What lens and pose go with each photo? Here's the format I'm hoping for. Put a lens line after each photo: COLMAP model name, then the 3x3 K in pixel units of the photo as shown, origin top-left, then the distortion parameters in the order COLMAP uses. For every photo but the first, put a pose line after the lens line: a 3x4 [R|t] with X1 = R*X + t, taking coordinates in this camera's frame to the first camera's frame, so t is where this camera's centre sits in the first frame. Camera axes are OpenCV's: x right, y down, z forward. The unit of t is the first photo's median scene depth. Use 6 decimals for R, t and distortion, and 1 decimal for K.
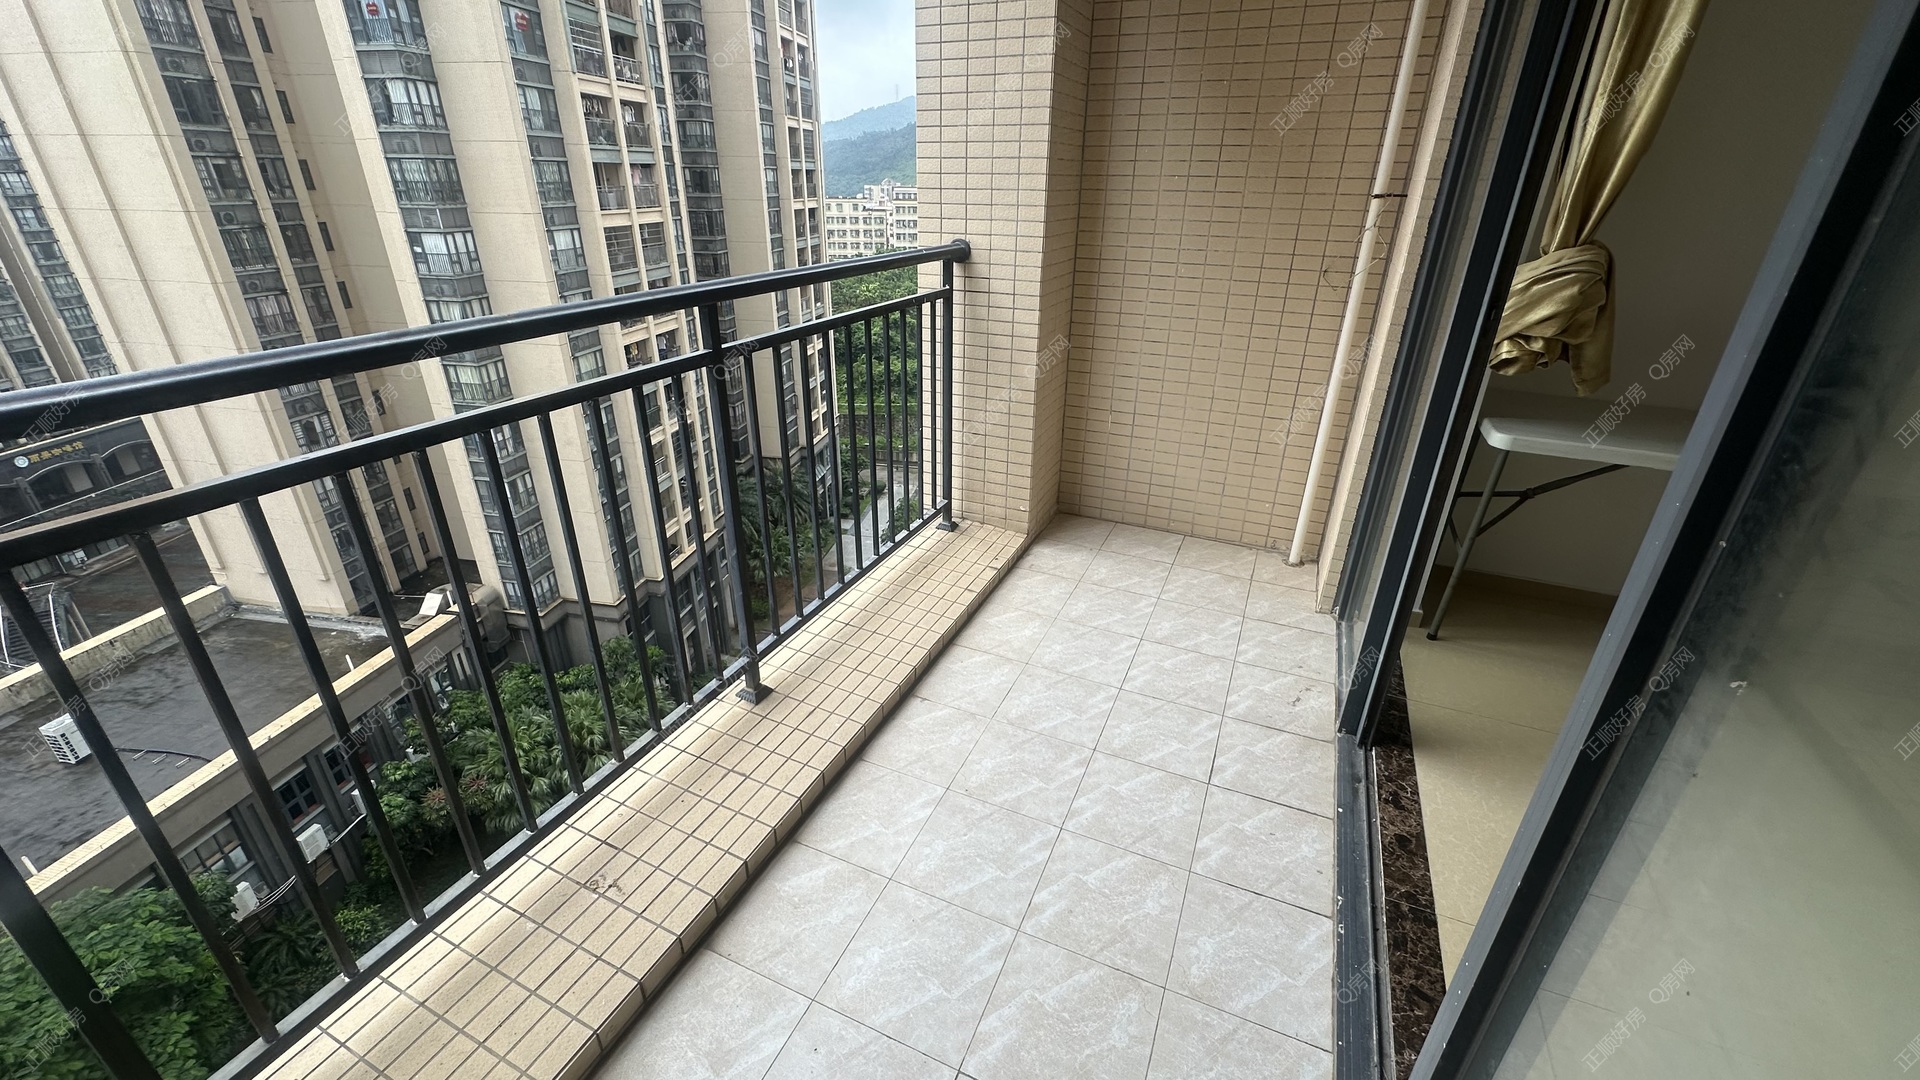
lens RADIAL K [[768.6, 0, 962.3], [0, 768.6, 541.1], [0, 0, 1]] dist [-0.002927, -0.000336]
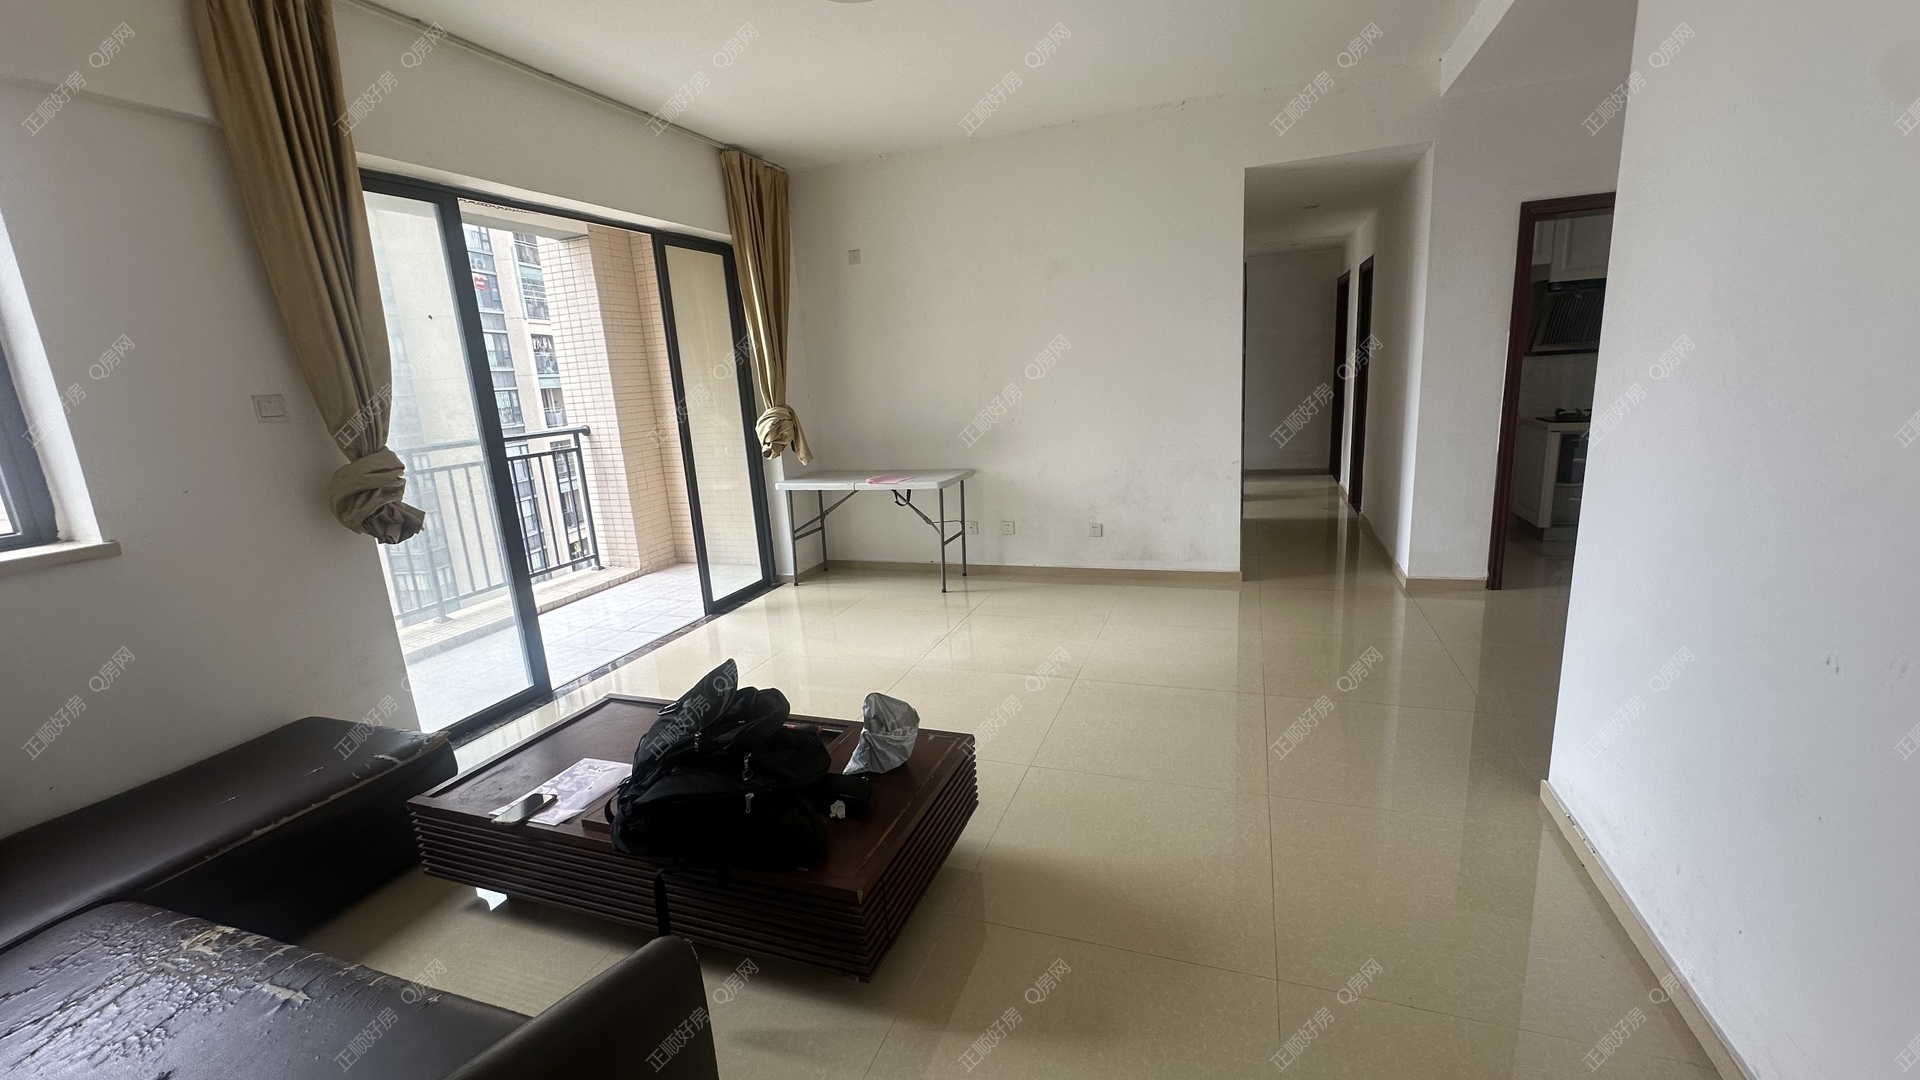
lens RADIAL K [[768.6, 0, 962.3], [0, 768.6, 541.1], [0, 0, 1]] dist [-0.002927, -0.000336]
pose [[0.995126, -0.086716, 0.046946, 0.073221], [0.094986, 0.970822, -0.220188, 0.038573], [-0.026482, 0.223574, 0.974327, -0.081176]]
